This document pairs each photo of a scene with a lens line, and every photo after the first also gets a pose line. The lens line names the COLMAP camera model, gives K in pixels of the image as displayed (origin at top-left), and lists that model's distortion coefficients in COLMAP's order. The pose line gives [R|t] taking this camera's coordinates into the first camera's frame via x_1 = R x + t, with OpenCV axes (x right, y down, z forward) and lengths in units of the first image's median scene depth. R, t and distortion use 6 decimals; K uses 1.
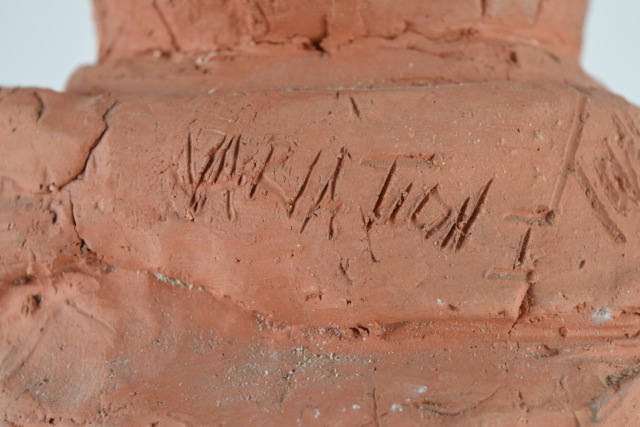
lens RADIAL K [[1415.5, 0, 321.6], [0, 1415.5, 215.1], [0, 0, 1]] dist [0.066762, 0.000000]
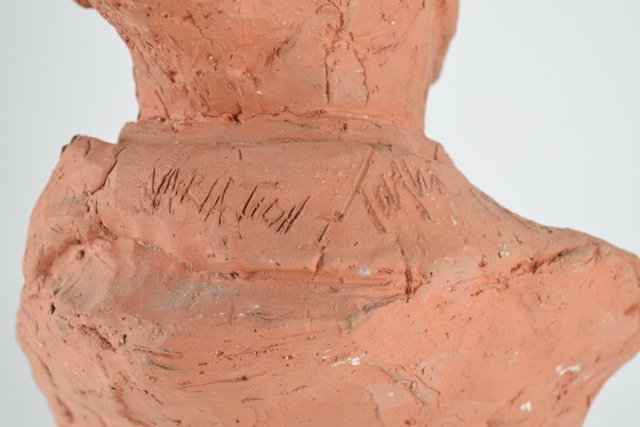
lens RADIAL K [[1252.4, 0, 317.0], [0, 1252.4, 215.6], [0, 0, 1]] dist [0.073377, 0.000000]
pose [[0.982684, 0.032539, -0.182413, 0.422719], [-0.030284, 0.999427, 0.015134, -0.024657], [0.182800, -0.009348, 0.983106, -0.593057]]
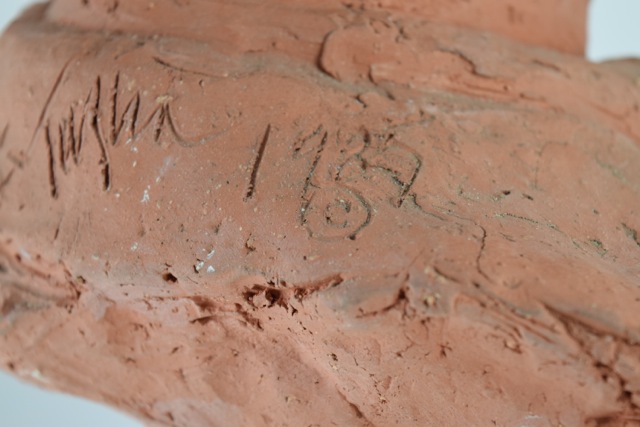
lens RADIAL K [[1415.5, 0, 320.0], [0, 1415.5, 211.7], [0, 0, 1]] dist [0.066762, 0.000000]
pose [[0.278345, 0.261900, -0.924085, 1.338197], [0.037071, 0.958460, 0.282808, -0.285781], [0.959766, -0.112975, 0.257073, 0.921873]]
